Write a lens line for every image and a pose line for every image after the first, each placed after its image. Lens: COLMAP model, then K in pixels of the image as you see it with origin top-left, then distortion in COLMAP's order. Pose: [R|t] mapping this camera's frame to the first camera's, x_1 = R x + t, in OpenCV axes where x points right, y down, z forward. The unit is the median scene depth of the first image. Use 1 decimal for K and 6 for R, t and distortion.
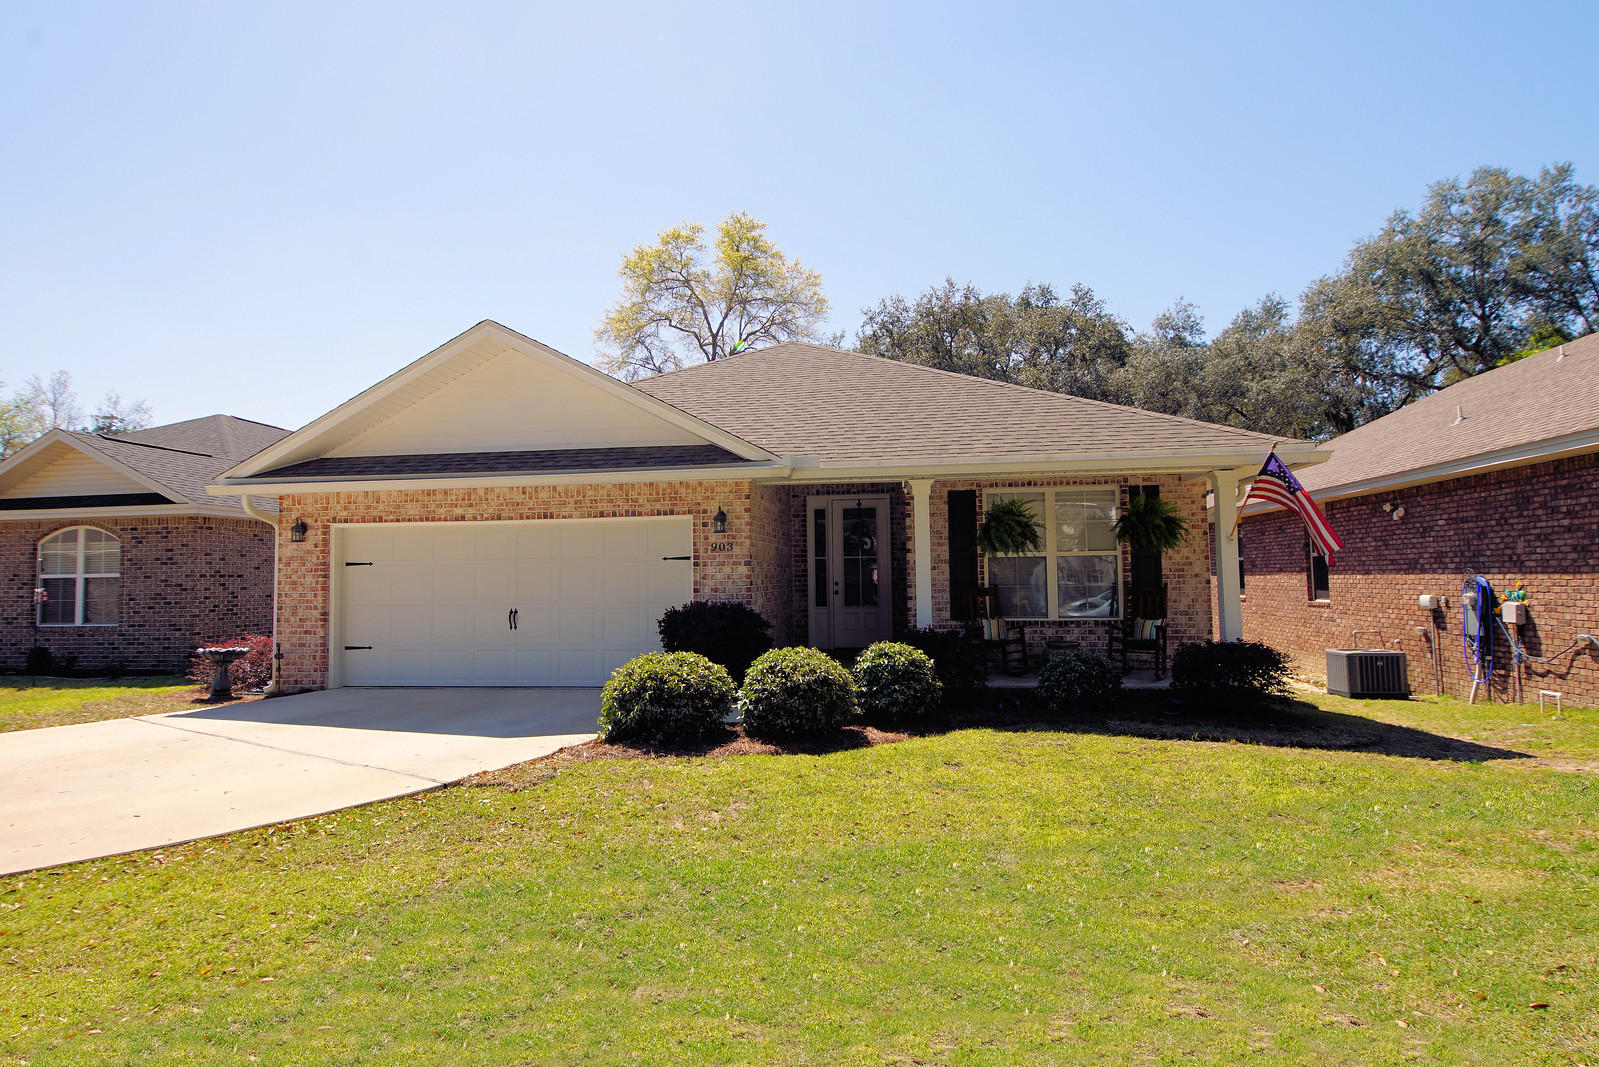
lens RADIAL K [[831.7, 0, 799.4], [0, 831.7, 533.3], [0, 0, 1]] dist [0.005177, -0.001529]
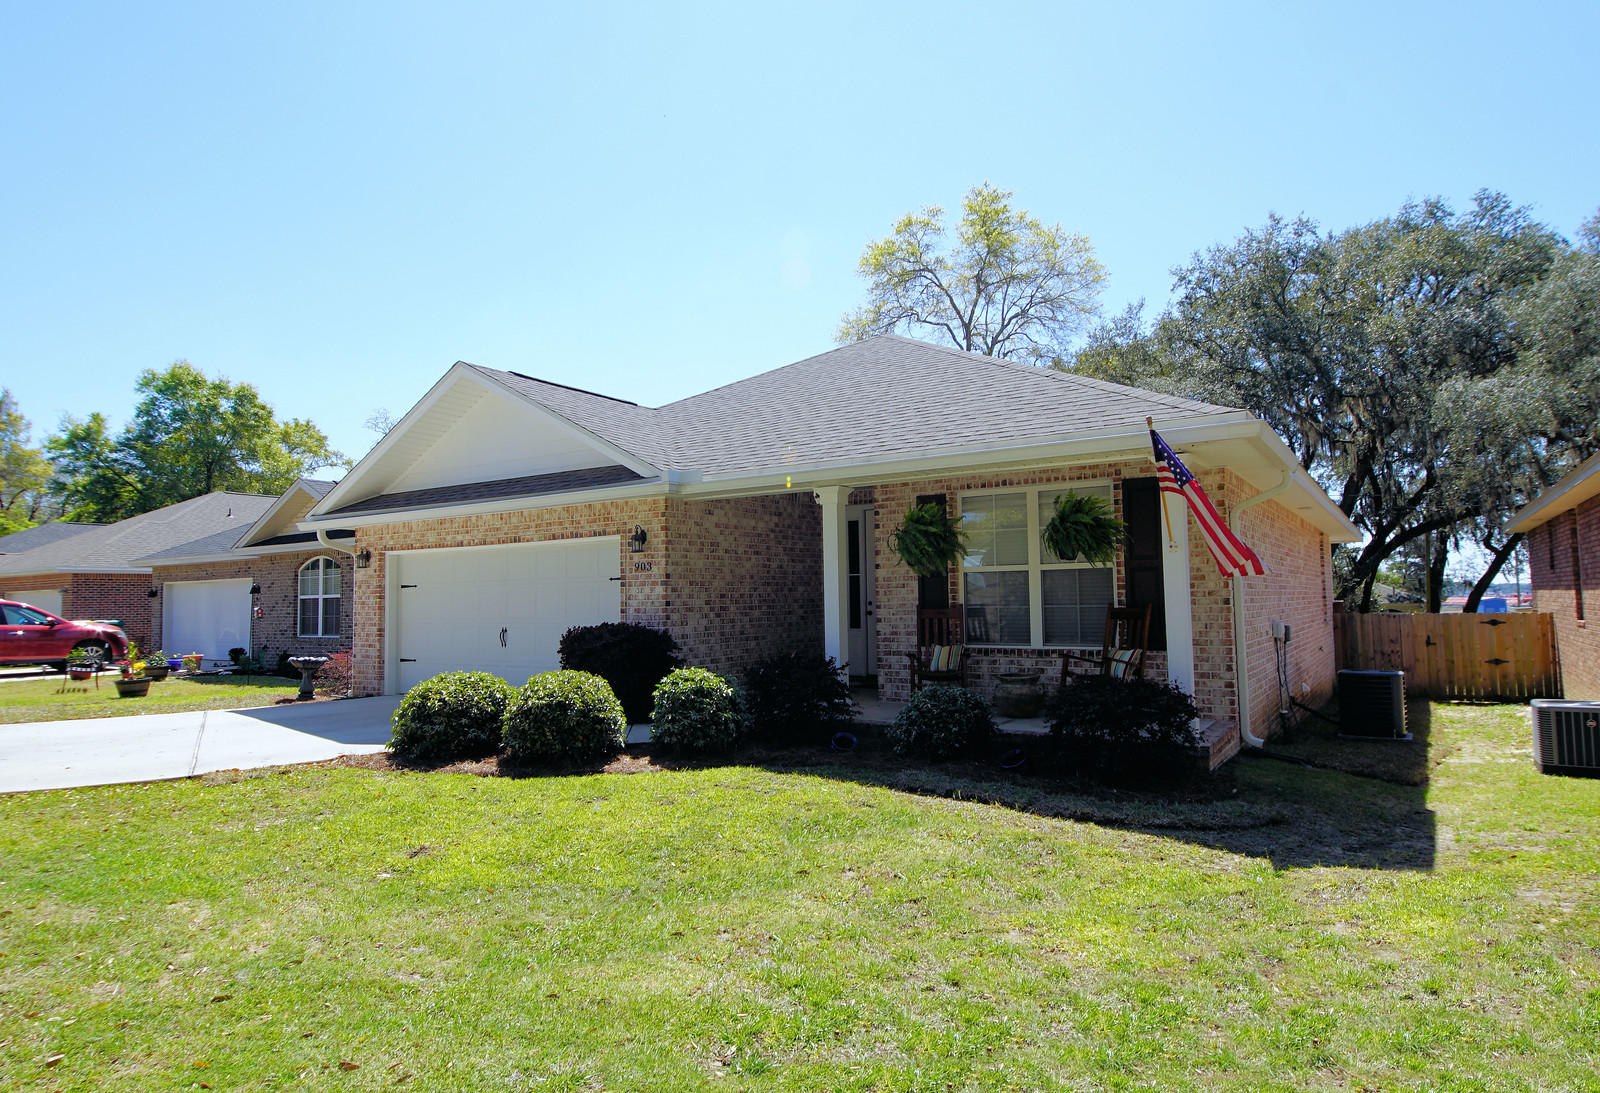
lens RADIAL K [[910.0, 0, 799.3], [0, 910.0, 546.1], [0, 0, 1]] dist [0.006433, -0.003544]
pose [[0.910332, -0.026112, -0.413055, 0.479232], [0.026941, 0.999630, -0.003818, 0.001137], [0.413002, -0.007652, 0.910698, 0.092527]]
